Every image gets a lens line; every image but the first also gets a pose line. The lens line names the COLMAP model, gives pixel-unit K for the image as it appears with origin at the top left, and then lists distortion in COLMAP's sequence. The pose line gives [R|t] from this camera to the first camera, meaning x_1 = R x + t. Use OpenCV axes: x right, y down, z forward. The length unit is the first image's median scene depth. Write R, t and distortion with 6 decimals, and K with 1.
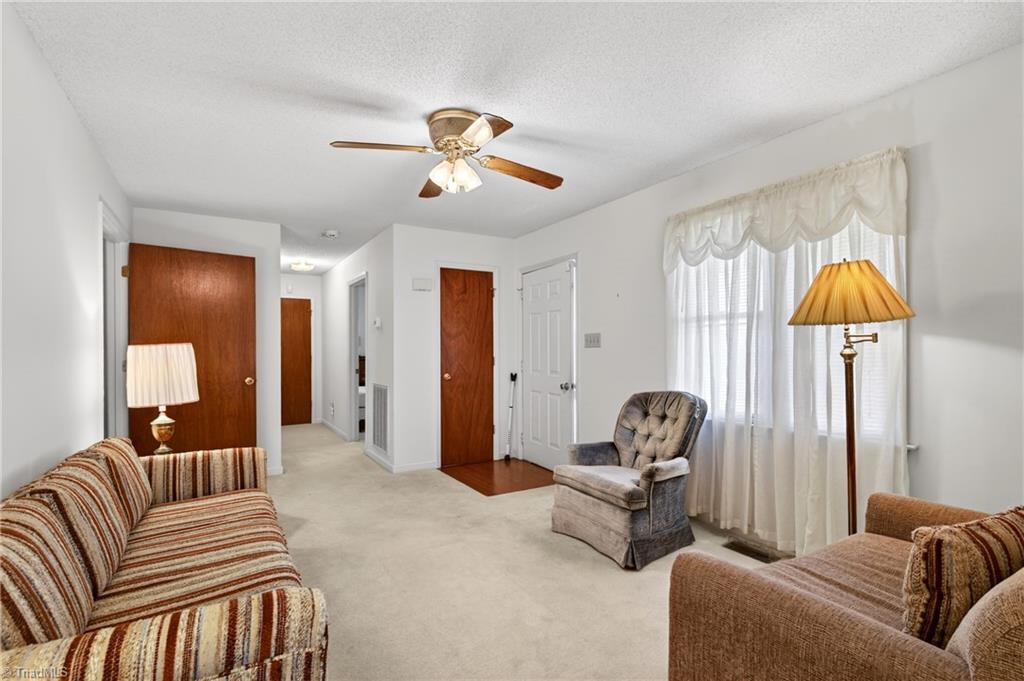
lens RADIAL K [[486.6, 0, 497.8], [0, 486.6, 350.3], [0, 0, 1]] dist [0.000359, -0.001168]
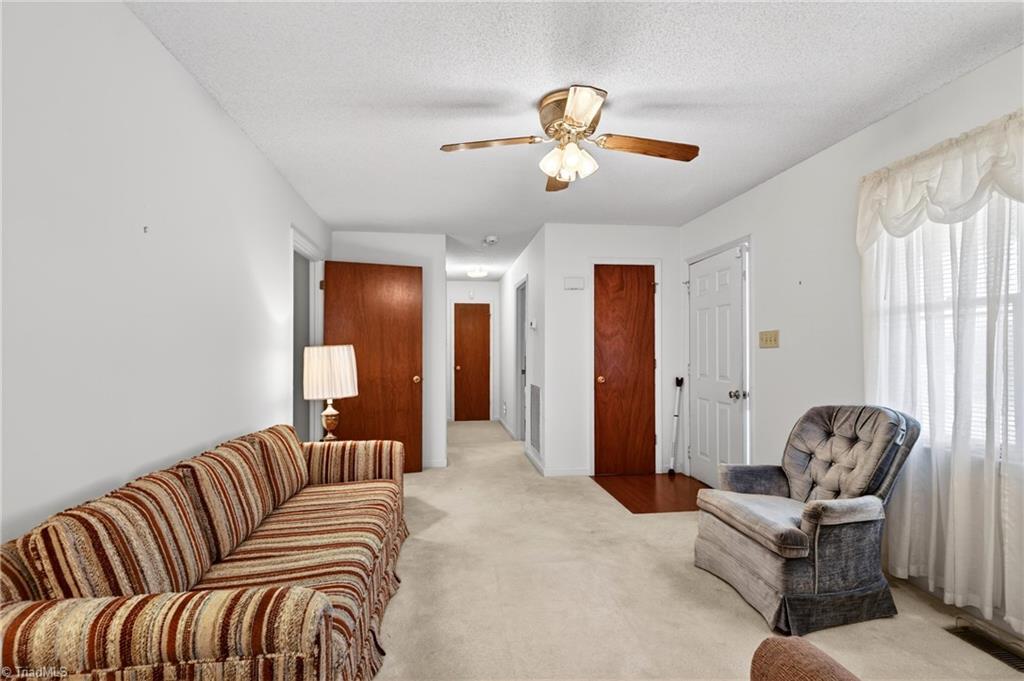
lens RADIAL K [[486.6, 0, 498.3], [0, 486.6, 348.0], [0, 0, 1]] dist [0.000359, -0.001168]
pose [[0.920518, -0.002440, -0.390691, 0.135611], [-0.000578, 0.999971, -0.007607, 0.000612], [0.390699, 0.007229, 0.920490, 0.090520]]
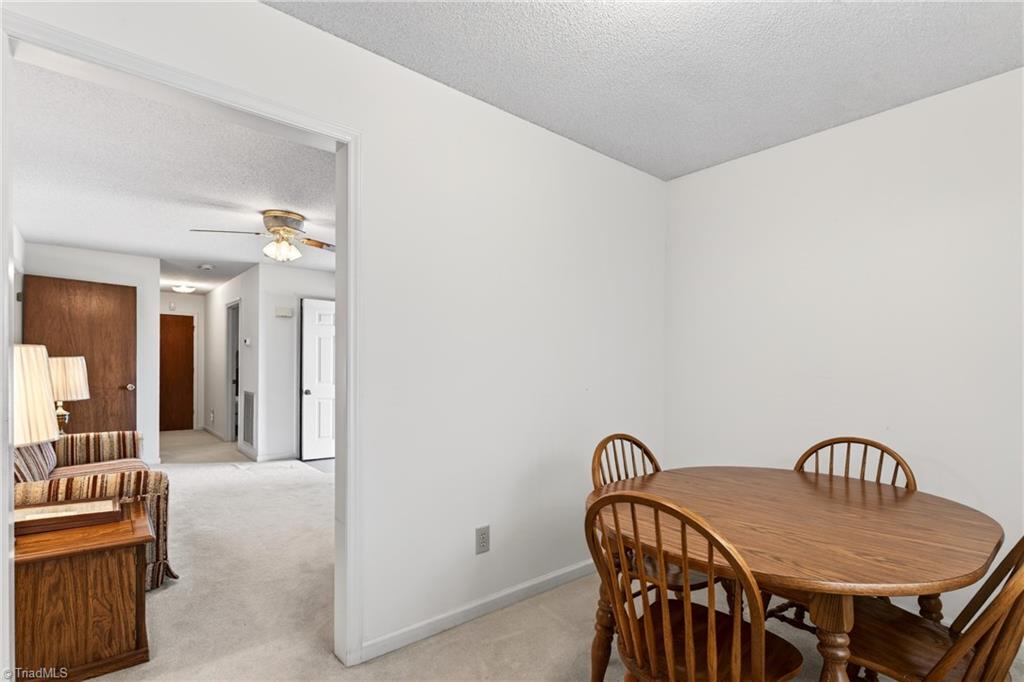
lens RADIAL K [[486.6, 0, 497.5], [0, 486.6, 373.5], [0, 0, 1]] dist [0.000359, -0.001168]
pose [[0.984726, 0.014637, 0.173497, 0.288763], [-0.017054, 0.999777, 0.012451, -0.003753], [-0.173276, -0.015220, 0.984756, -0.567364]]
